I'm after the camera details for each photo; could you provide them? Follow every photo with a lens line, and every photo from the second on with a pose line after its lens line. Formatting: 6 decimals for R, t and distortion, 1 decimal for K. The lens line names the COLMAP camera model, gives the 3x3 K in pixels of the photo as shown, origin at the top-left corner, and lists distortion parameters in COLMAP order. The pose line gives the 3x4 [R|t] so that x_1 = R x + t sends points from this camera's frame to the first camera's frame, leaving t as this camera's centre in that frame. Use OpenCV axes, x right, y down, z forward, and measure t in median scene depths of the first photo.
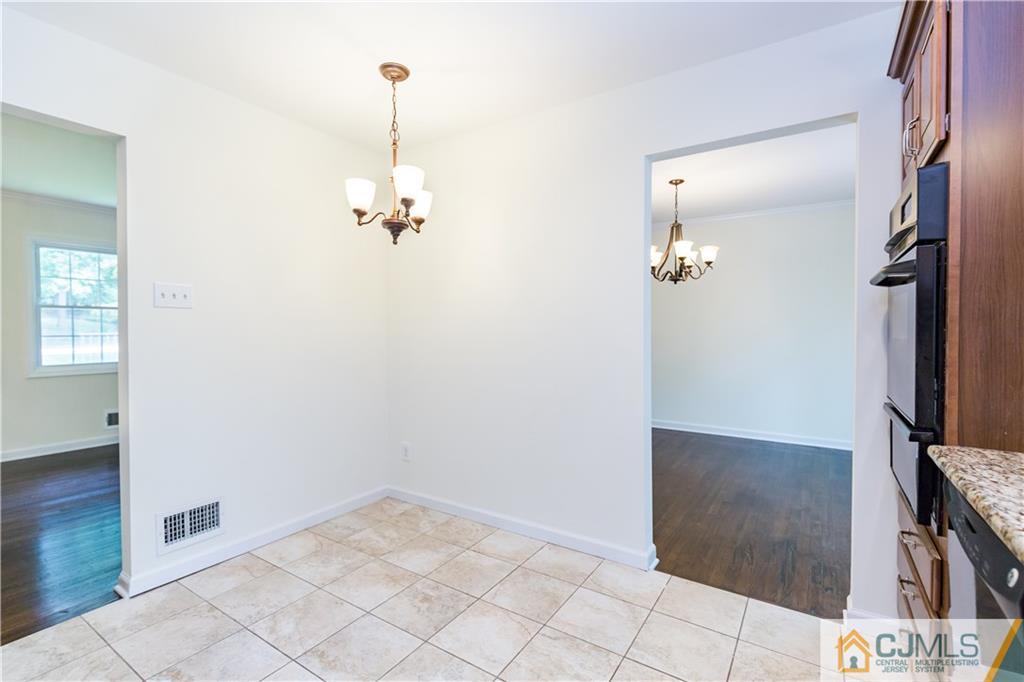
lens RADIAL K [[469.1, 0, 509.4], [0, 469.1, 335.3], [0, 0, 1]] dist [-0.002486, -0.000308]
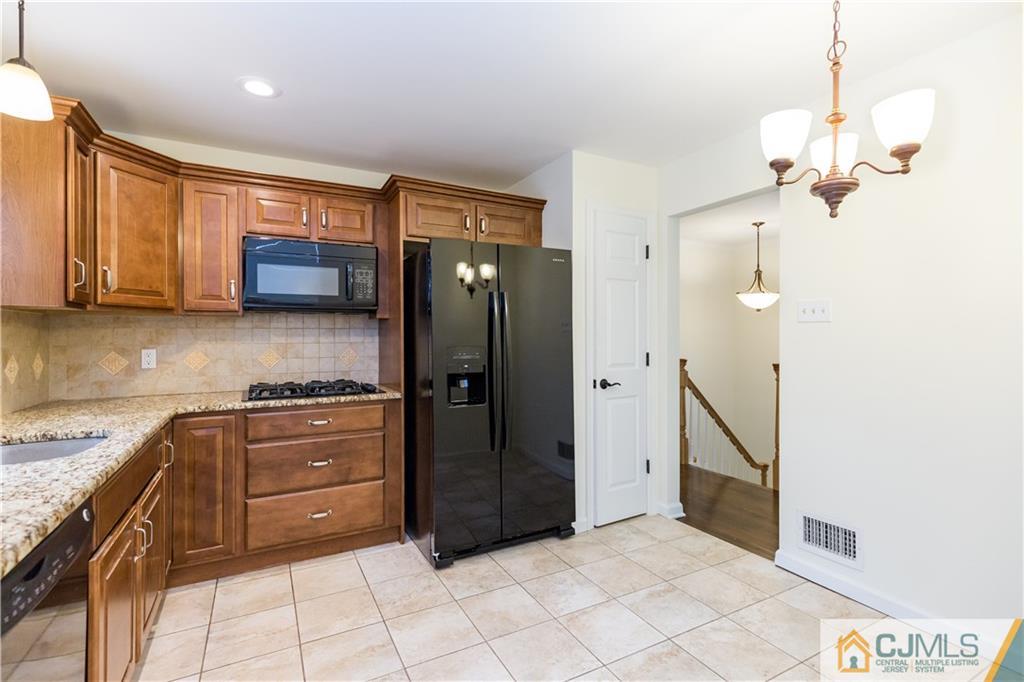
lens RADIAL K [[469.1, 0, 508.2], [0, 469.1, 337.7], [0, 0, 1]] dist [-0.002486, -0.000308]
pose [[-0.475150, 0.010102, -0.879847, 0.547210], [-0.010538, 0.999797, 0.017170, -0.035542], [0.879842, 0.017430, -0.474947, 0.915564]]
